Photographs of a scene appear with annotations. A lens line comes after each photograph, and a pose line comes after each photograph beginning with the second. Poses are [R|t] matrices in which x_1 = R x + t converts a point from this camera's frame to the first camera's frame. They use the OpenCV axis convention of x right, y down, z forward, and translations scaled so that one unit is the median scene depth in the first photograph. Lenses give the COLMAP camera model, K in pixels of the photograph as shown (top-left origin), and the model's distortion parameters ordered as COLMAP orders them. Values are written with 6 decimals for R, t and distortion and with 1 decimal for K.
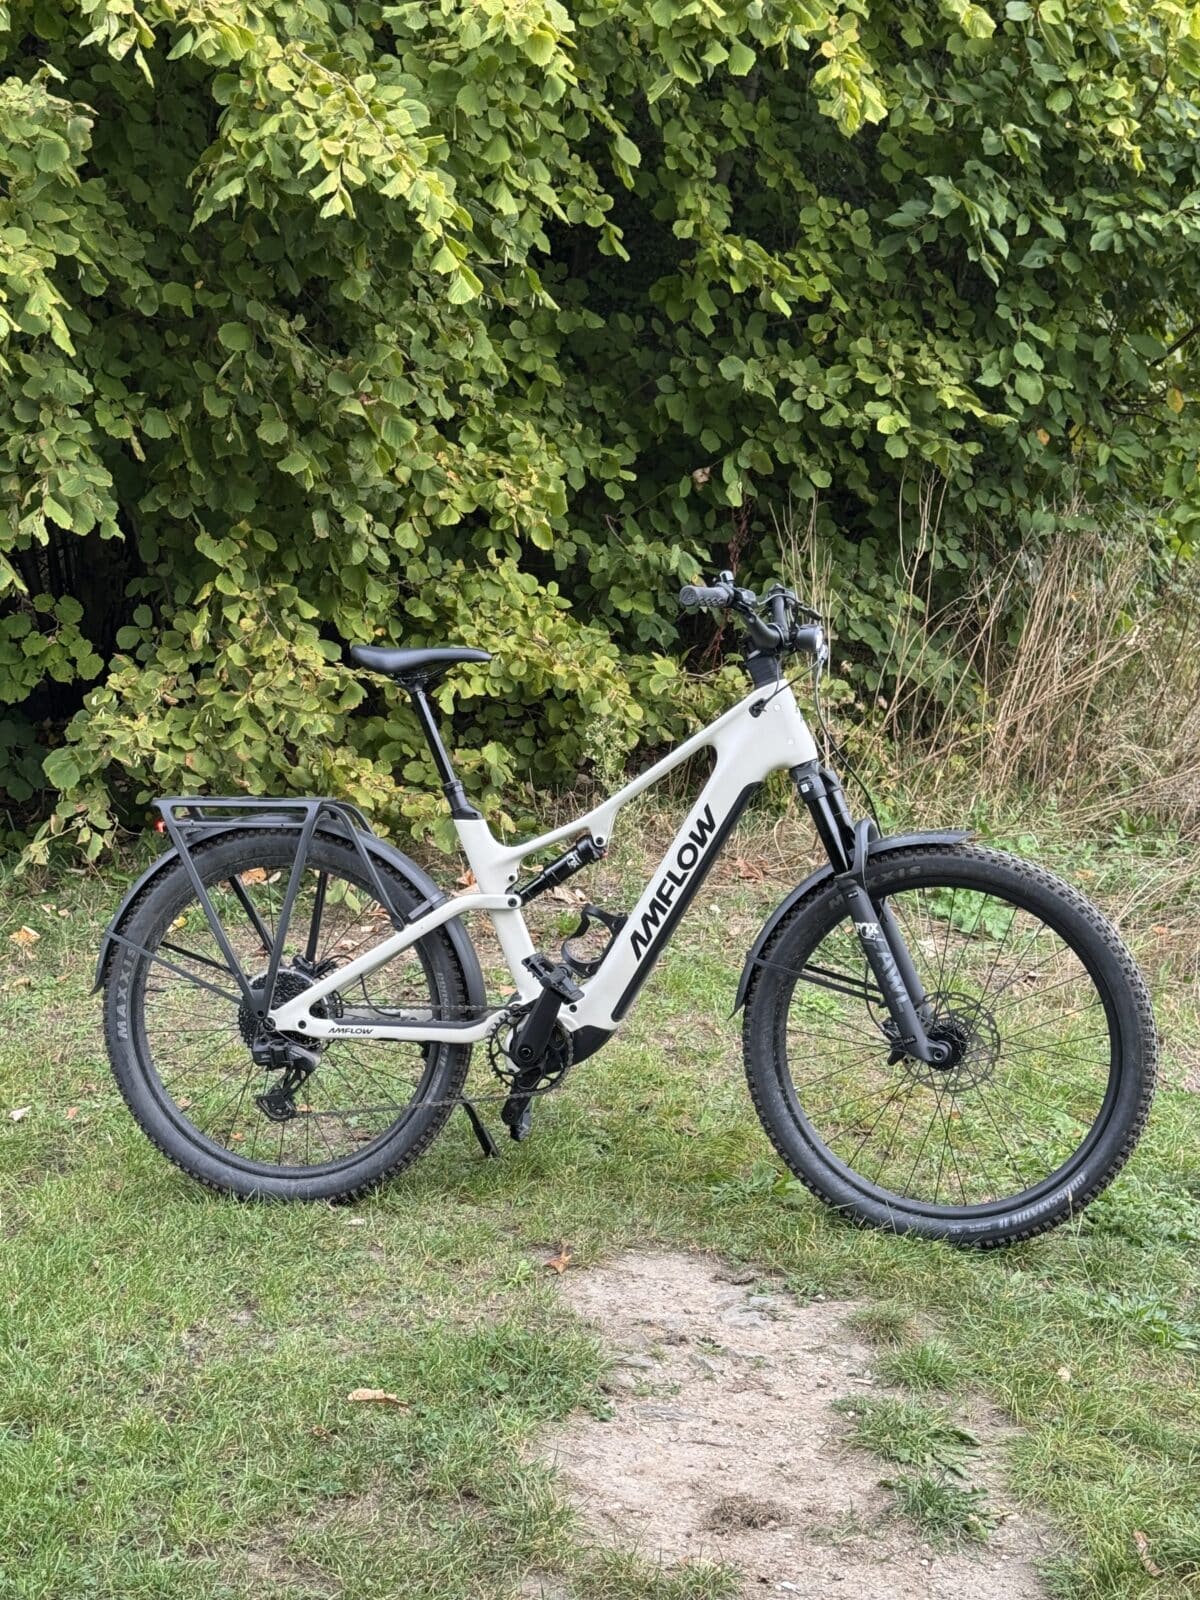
lens RADIAL K [[2376.7, 0, 580.4], [0, 2376.7, 819.0], [0, 0, 1]] dist [0.149645, -0.069890]
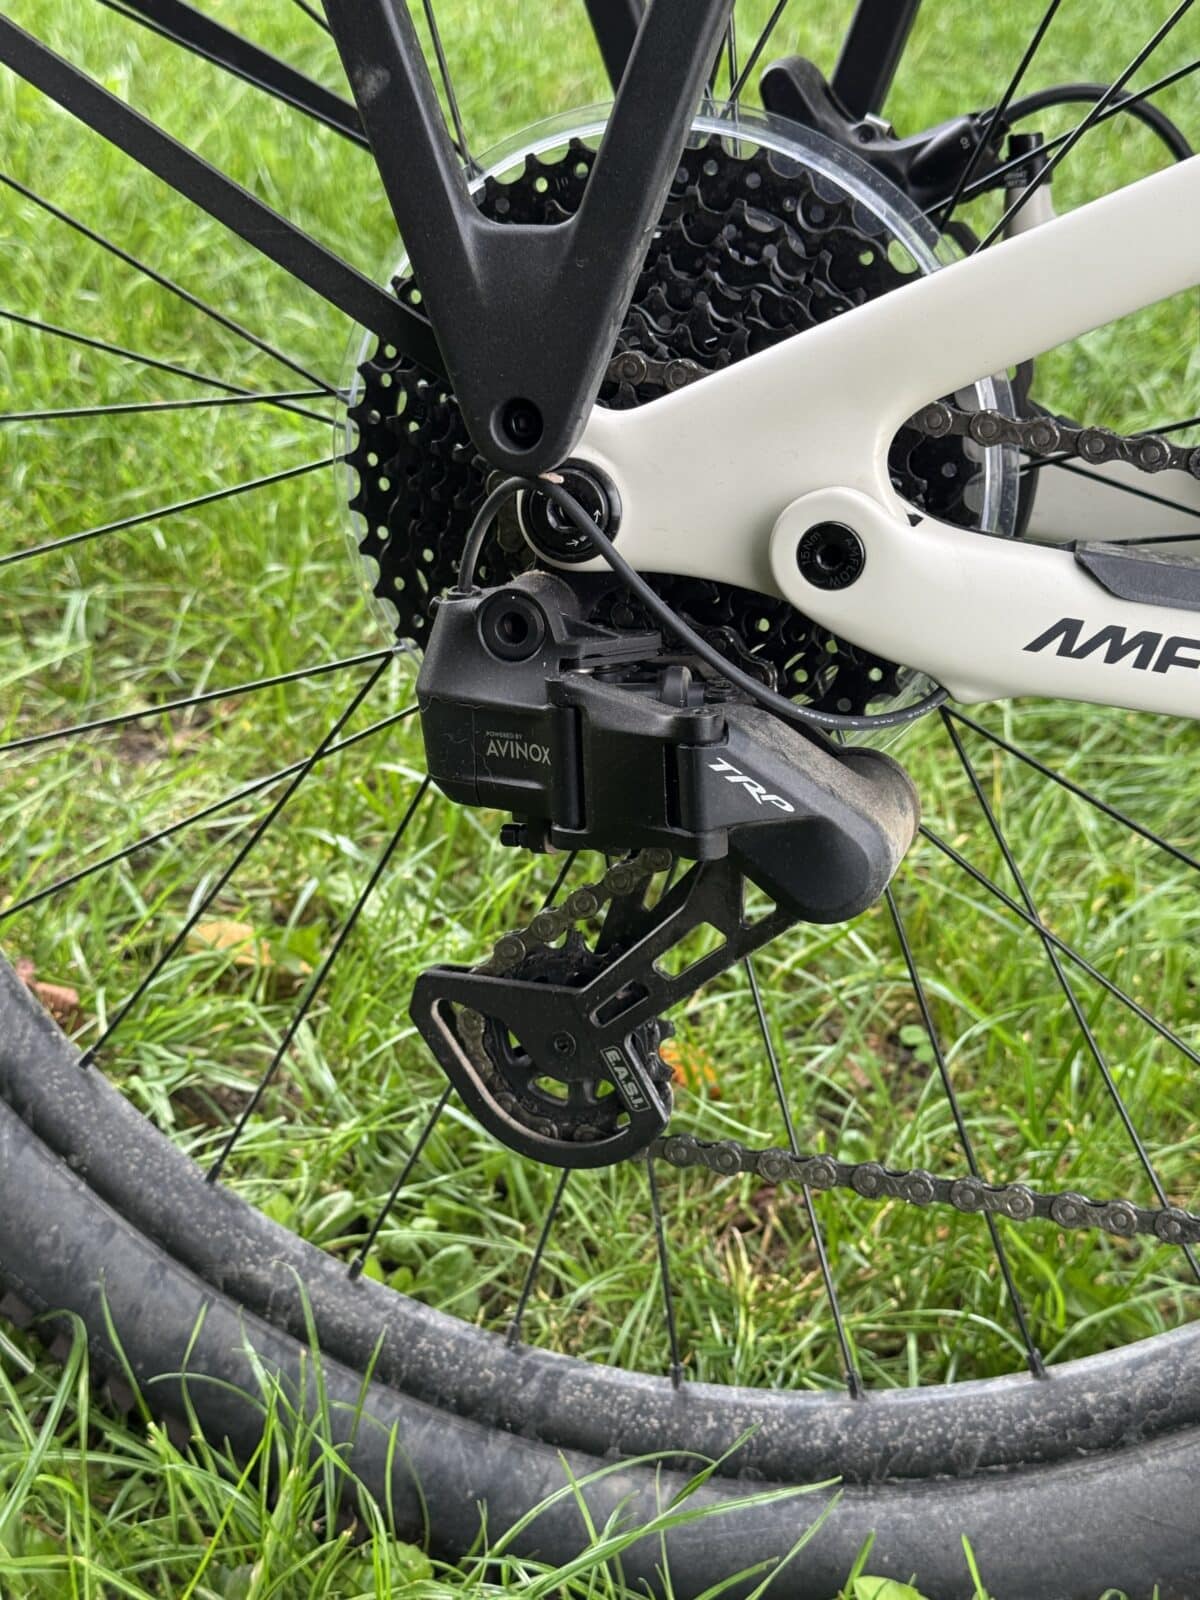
lens RADIAL K [[2376.7, 0, 580.4], [0, 2376.7, 819.0], [0, 0, 1]] dist [0.149645, -0.069890]
pose [[0.987085, 0.154110, -0.043733, -0.109421], [-0.140568, 0.964182, 0.224931, 0.065245], [0.076830, -0.215879, 0.973393, 0.779113]]
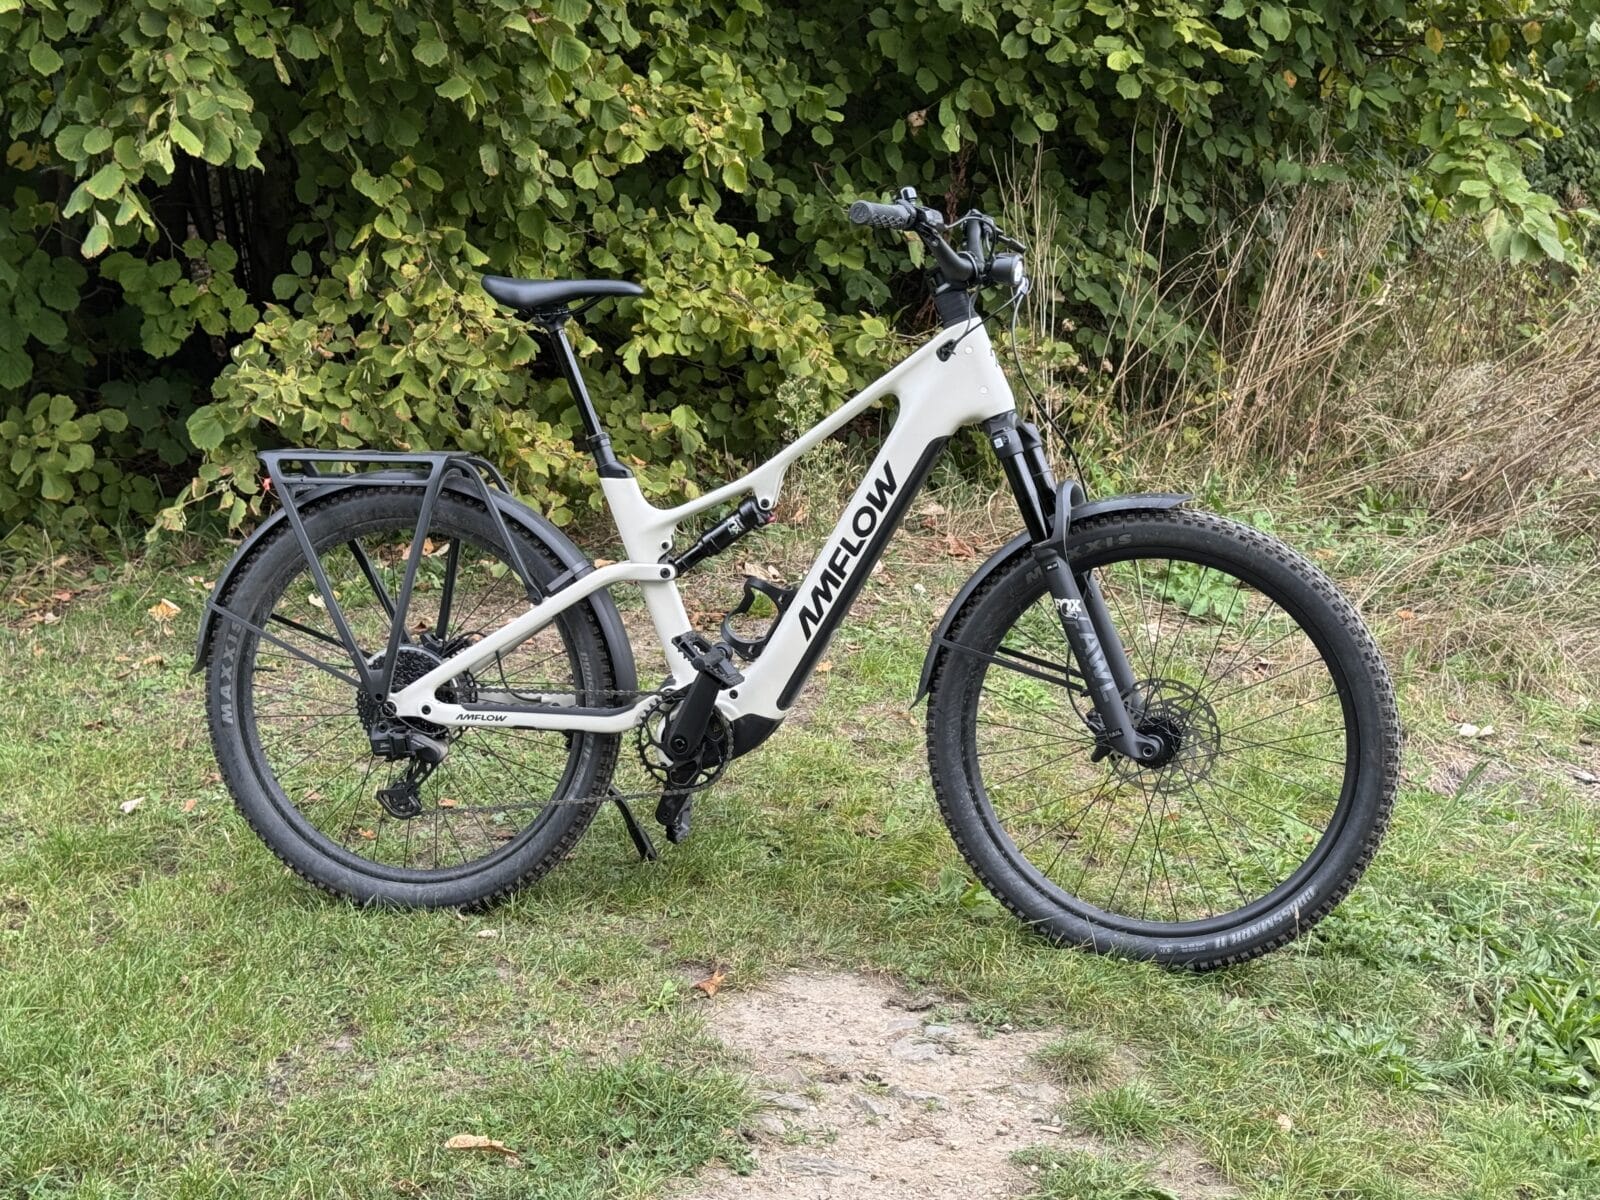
lens RADIAL K [[2394.6, 0, 800.0], [0, 2394.6, 600.0], [0, 0, 1]] dist [0.160568, -0.070670]
pose [[0.999928, 0.008851, -0.008116, 0.024910], [-0.008522, 0.999177, 0.039662, 0.008453], [0.008460, -0.039590, 0.999180, 0.105370]]
